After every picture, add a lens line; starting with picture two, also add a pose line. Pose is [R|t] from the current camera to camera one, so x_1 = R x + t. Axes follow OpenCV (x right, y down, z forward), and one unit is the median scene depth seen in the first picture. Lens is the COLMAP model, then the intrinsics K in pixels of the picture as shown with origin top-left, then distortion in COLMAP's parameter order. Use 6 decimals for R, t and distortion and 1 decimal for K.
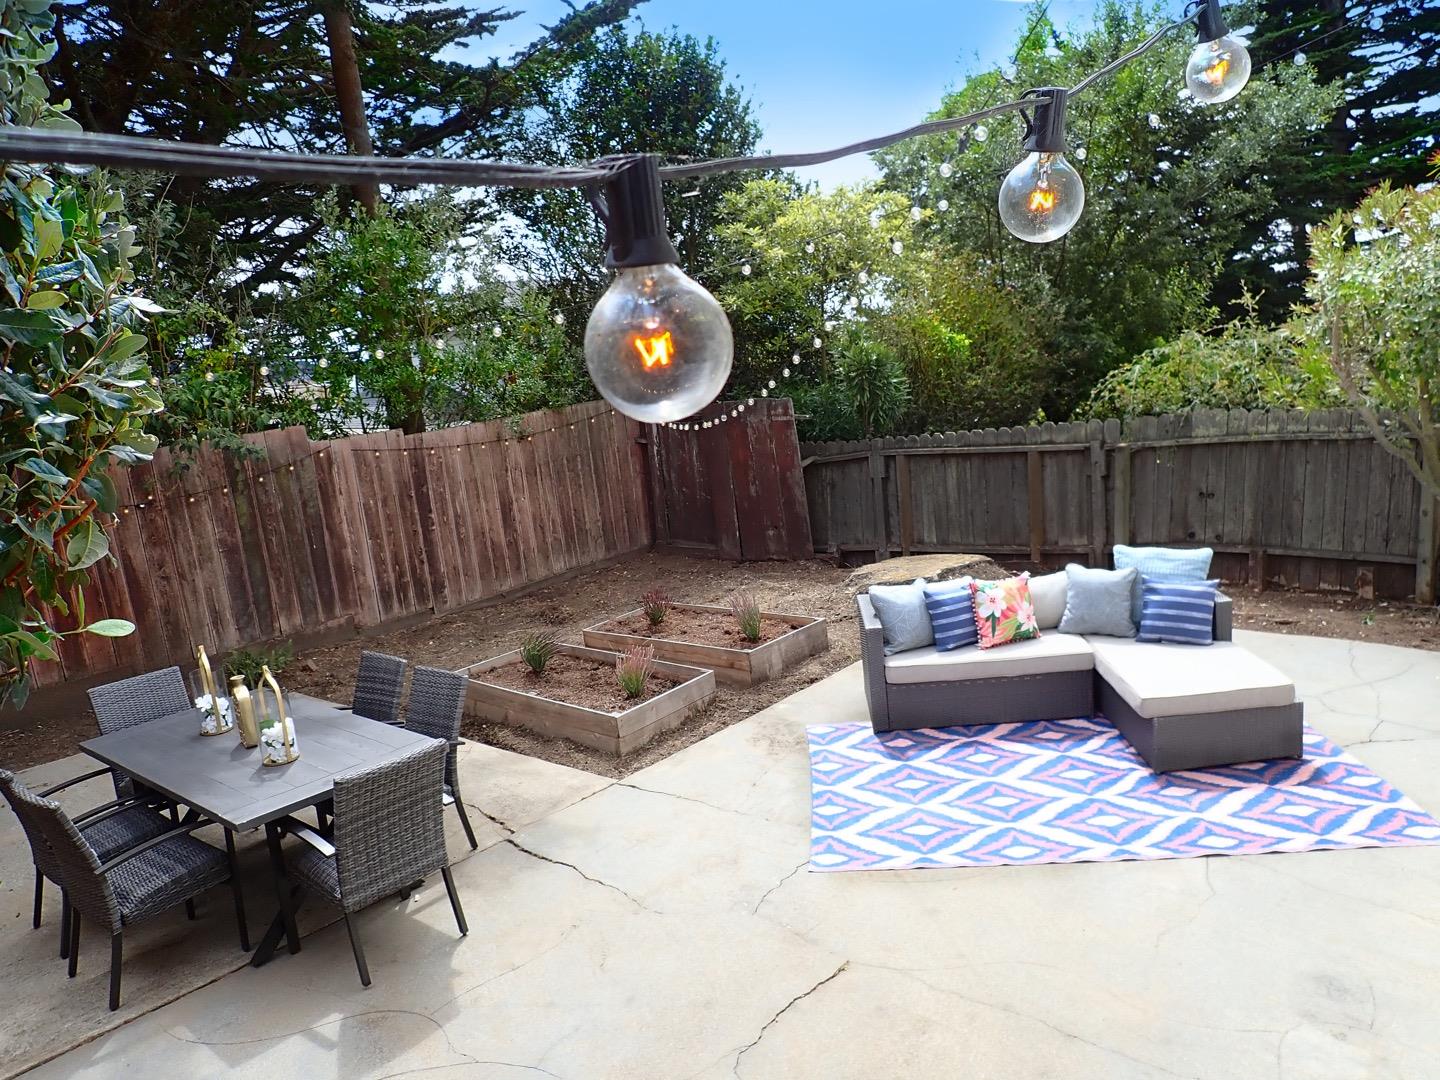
lens RADIAL K [[1080.5, 0, 717.9], [0, 1080.5, 574.8], [0, 0, 1]] dist [-0.001422, 0.001512]
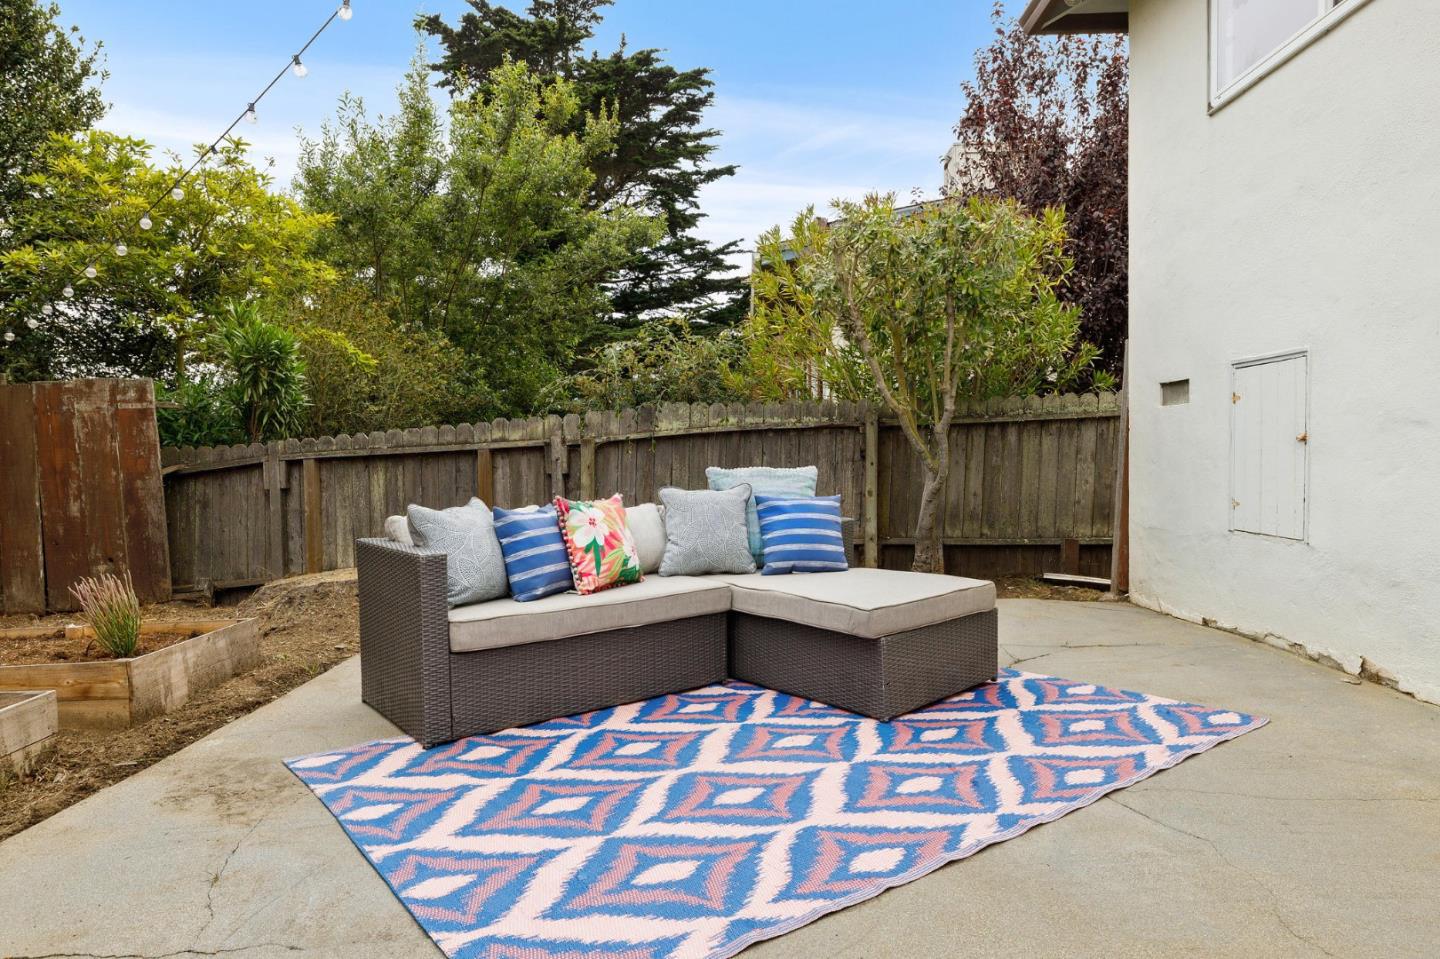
lens RADIAL K [[881.7, 0, 720.0], [0, 881.7, 479.5], [0, 0, 1]] dist [-0.003302, -0.001139]
pose [[0.753947, 0.066751, 0.653535, -0.049474], [0.096706, 0.972709, -0.210915, 0.120457], [-0.649778, 0.222220, 0.726916, 0.527334]]
